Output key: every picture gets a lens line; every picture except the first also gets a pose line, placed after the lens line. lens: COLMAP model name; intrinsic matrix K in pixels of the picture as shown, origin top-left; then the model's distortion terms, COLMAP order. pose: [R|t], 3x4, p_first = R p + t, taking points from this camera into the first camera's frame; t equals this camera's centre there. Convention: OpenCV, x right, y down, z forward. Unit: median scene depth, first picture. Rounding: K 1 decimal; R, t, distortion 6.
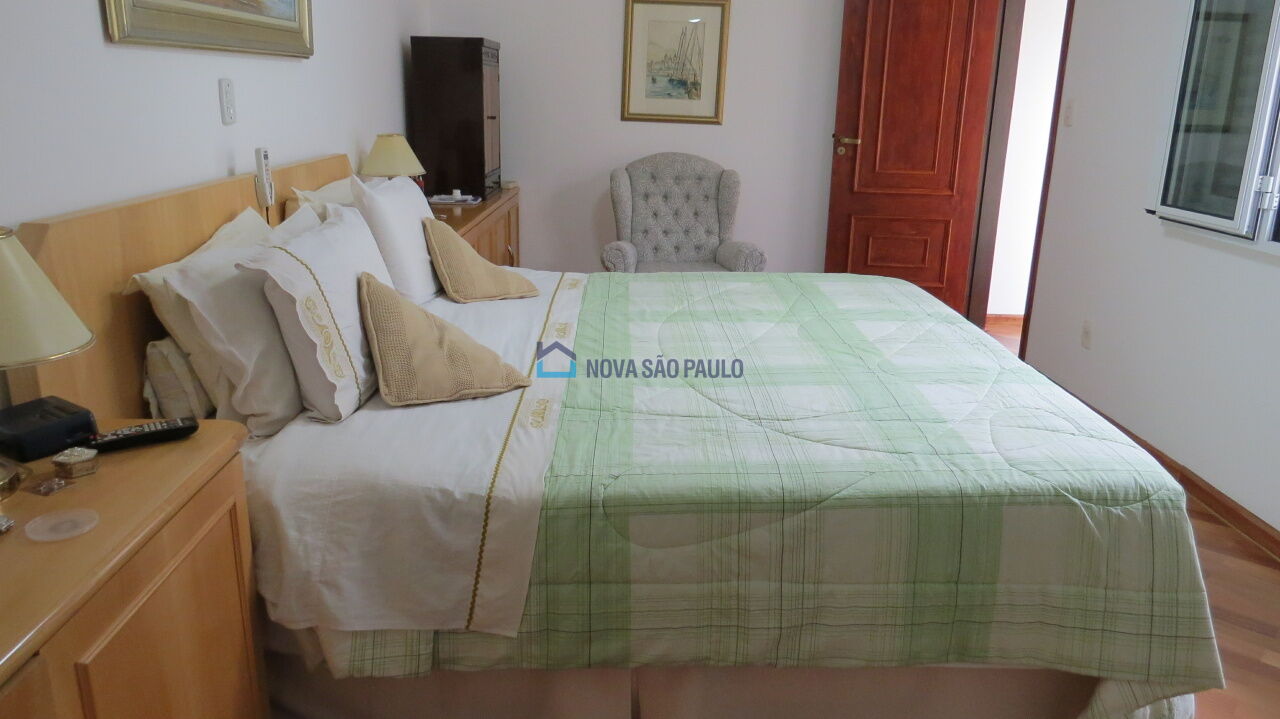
lens RADIAL K [[922.5, 0, 641.0], [0, 922.5, 351.5], [0, 0, 1]] dist [-0.007881, -0.002105]
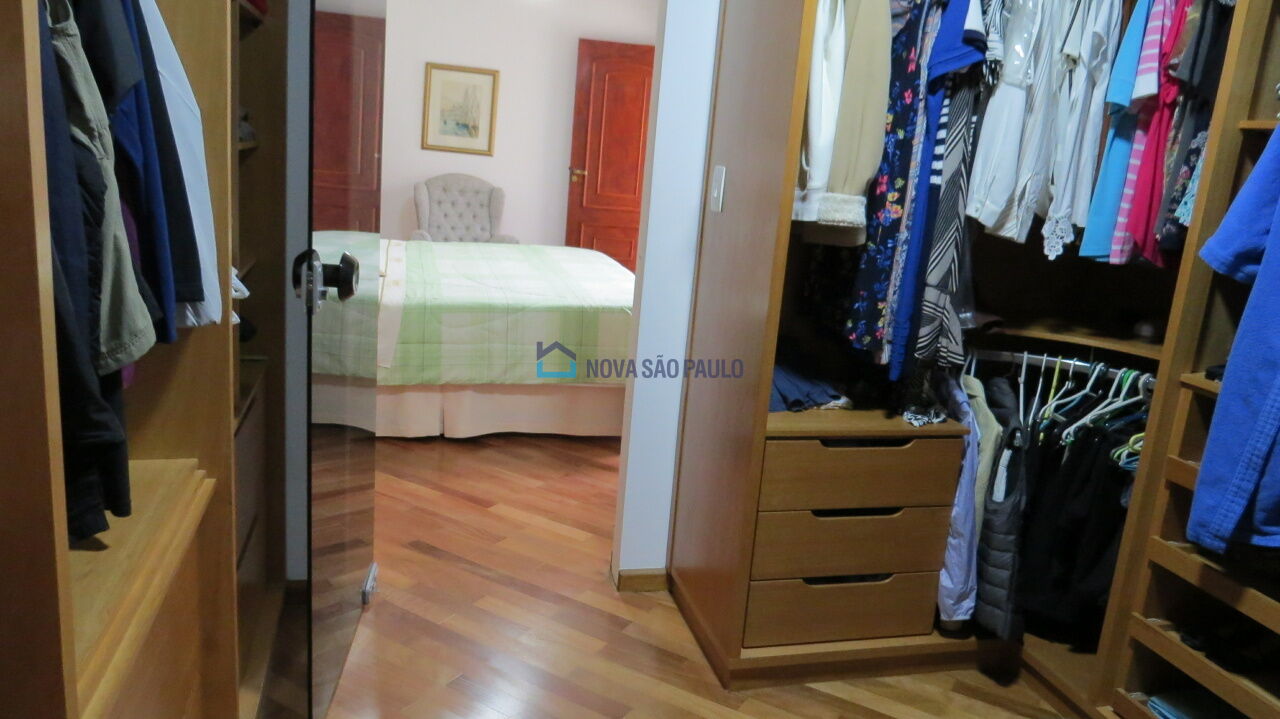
lens RADIAL K [[922.5, 0, 634.5], [0, 922.5, 361.1], [0, 0, 1]] dist [-0.007881, -0.002105]
pose [[0.973926, 0.008666, 0.226699, -0.021636], [-0.001476, 0.999491, -0.031864, 0.123534], [-0.226860, 0.030698, 0.973443, -0.457499]]
